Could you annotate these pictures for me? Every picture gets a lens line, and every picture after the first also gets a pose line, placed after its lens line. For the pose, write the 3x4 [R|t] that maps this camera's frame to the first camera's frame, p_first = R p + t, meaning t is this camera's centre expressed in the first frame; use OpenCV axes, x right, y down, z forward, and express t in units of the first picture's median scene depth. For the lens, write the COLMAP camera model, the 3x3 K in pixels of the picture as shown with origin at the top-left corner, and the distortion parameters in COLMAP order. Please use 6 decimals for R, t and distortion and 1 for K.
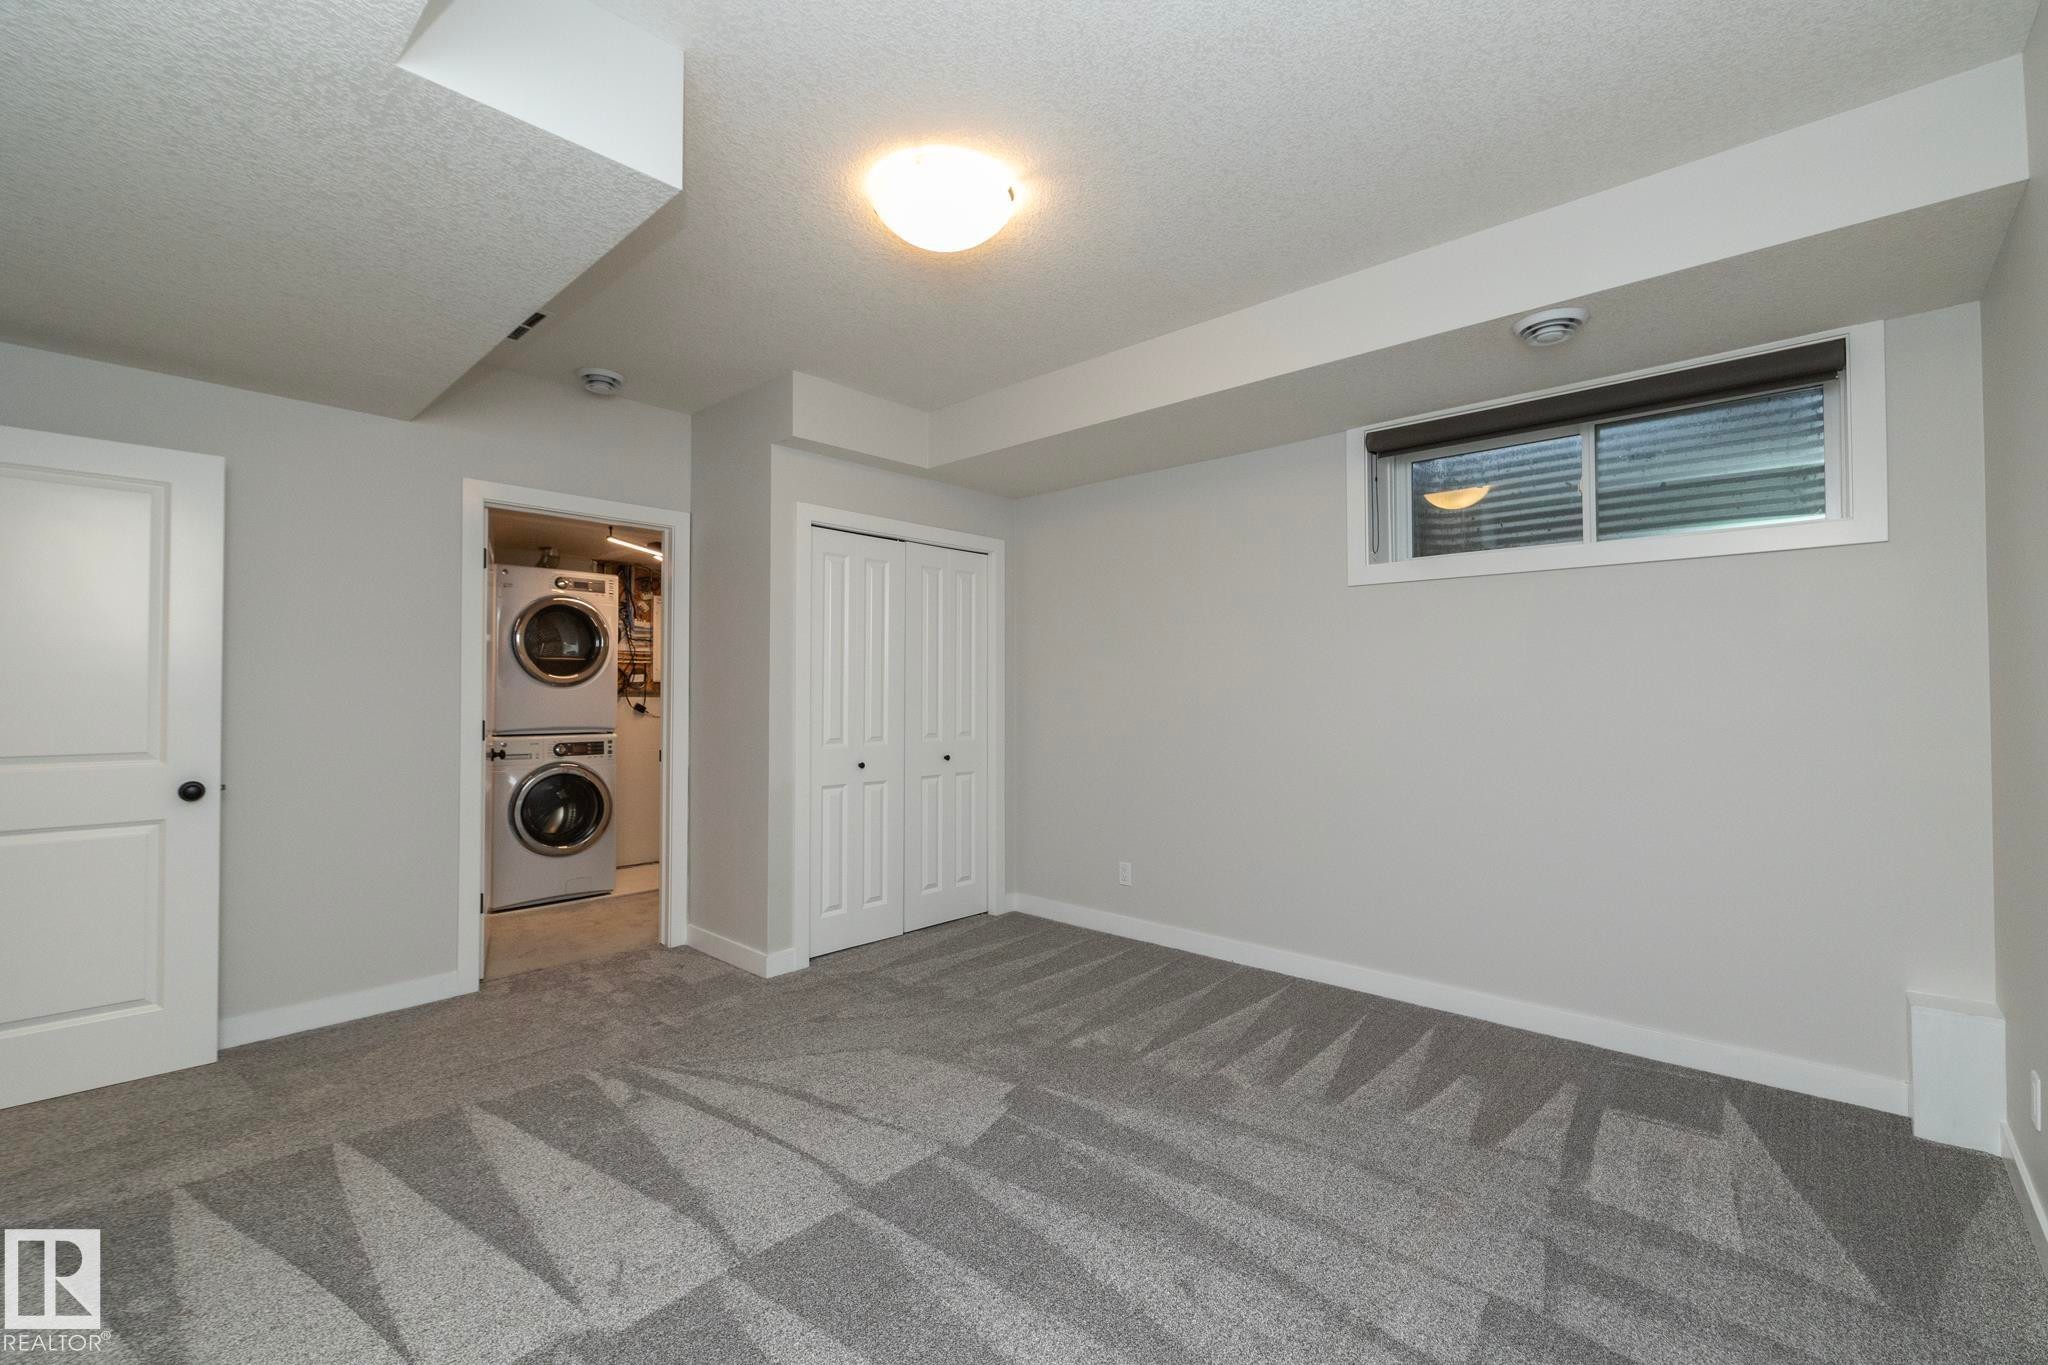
lens RADIAL K [[865.1, 0, 1023.6], [0, 865.1, 674.6], [0, 0, 1]] dist [-0.007892, 0.000432]
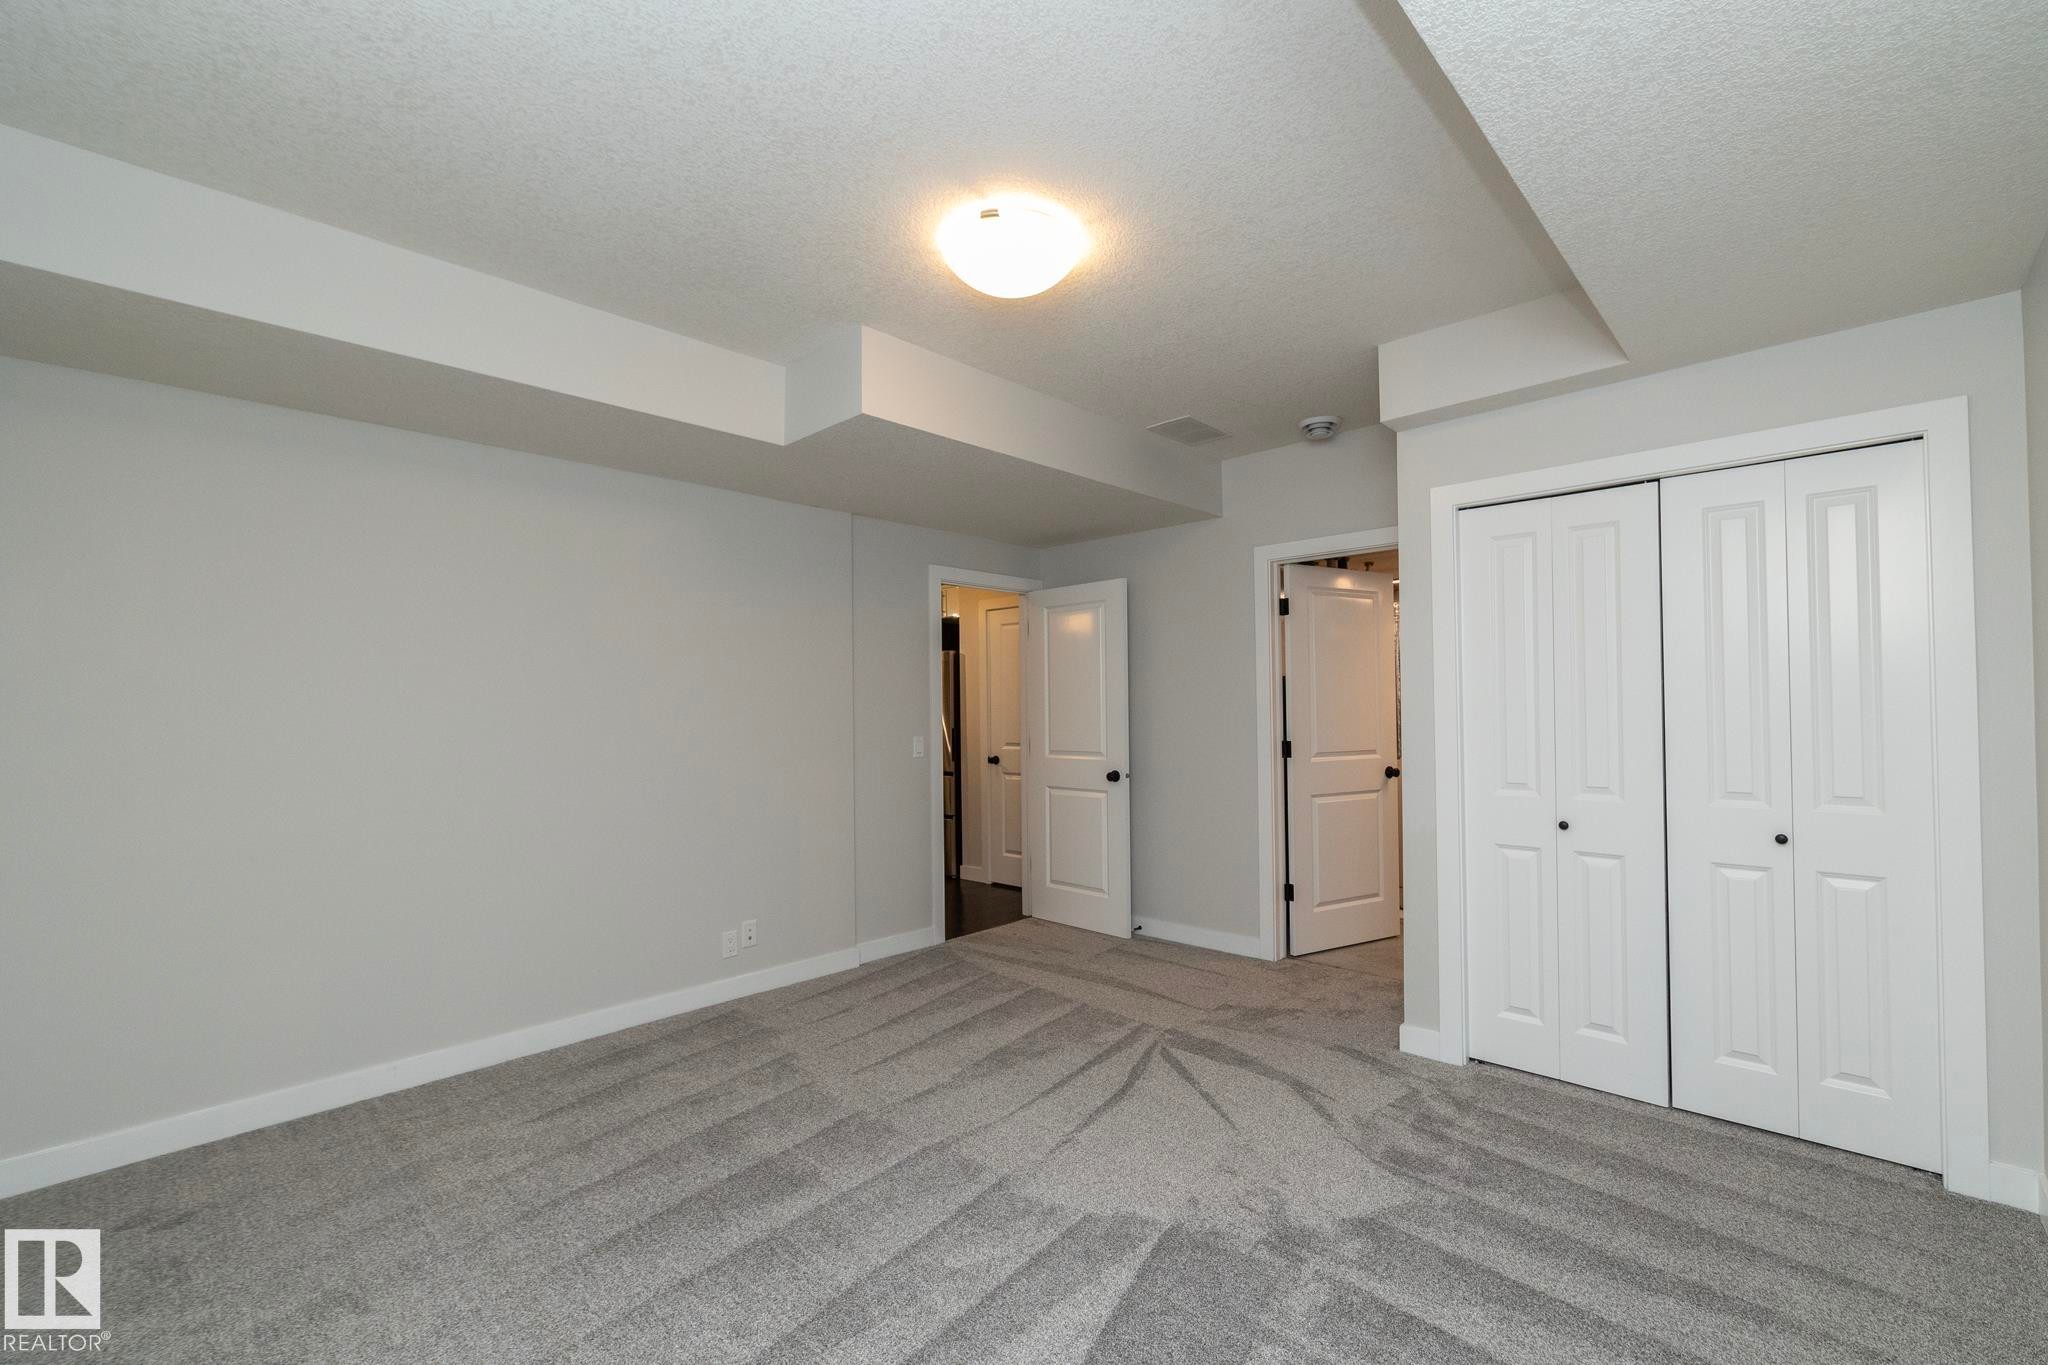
lens RADIAL K [[865.1, 0, 1023.6], [0, 865.1, 674.6], [0, 0, 1]] dist [-0.007892, 0.000432]
pose [[-0.029258, -0.037855, -0.998855, 0.762866], [0.036996, 0.998557, -0.038928, -0.006511], [0.998887, -0.038093, -0.027815, 0.850569]]
